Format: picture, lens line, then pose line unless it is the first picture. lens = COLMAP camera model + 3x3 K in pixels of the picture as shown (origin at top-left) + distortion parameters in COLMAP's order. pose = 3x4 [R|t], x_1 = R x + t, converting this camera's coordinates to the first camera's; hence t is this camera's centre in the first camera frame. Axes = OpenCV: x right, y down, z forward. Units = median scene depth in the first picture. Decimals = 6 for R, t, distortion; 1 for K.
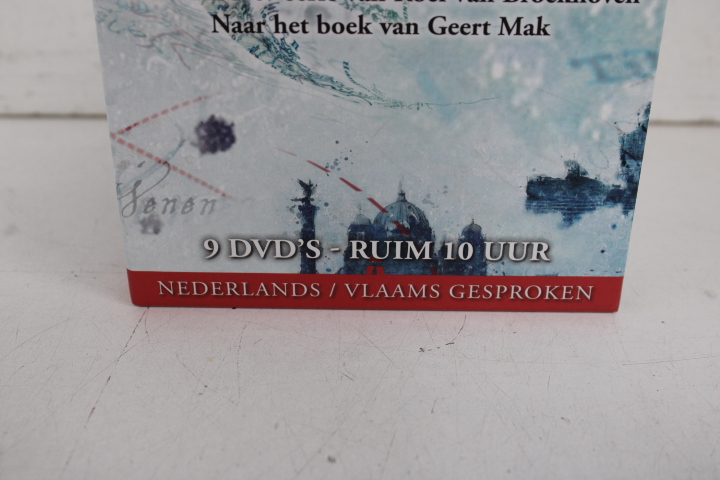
lens RADIAL K [[1092.9, 0, 373.3], [0, 1092.9, 239.4], [0, 0, 1]] dist [-0.013081, 0.068793]
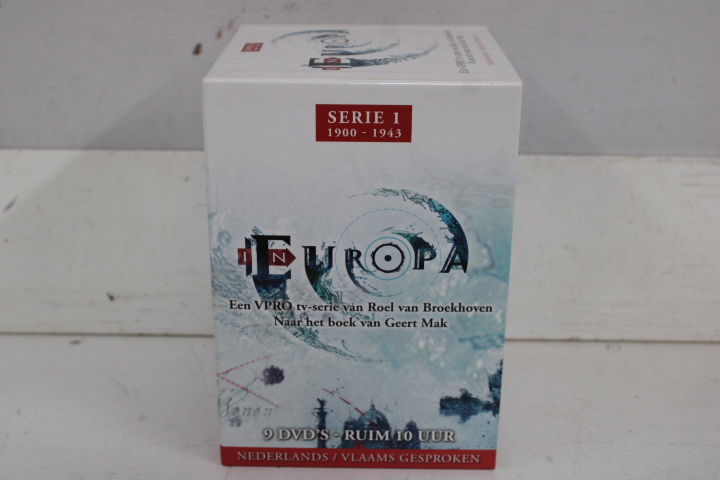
lens RADIAL K [[1124.7, 0, 346.9], [0, 1124.7, 229.5], [0, 0, 1]] dist [0.042745, -0.207665]
pose [[0.999932, -0.002659, -0.011313, 0.004962], [0.001317, 0.993130, -0.117008, -0.118813], [0.011546, 0.116985, 0.993067, -0.965743]]
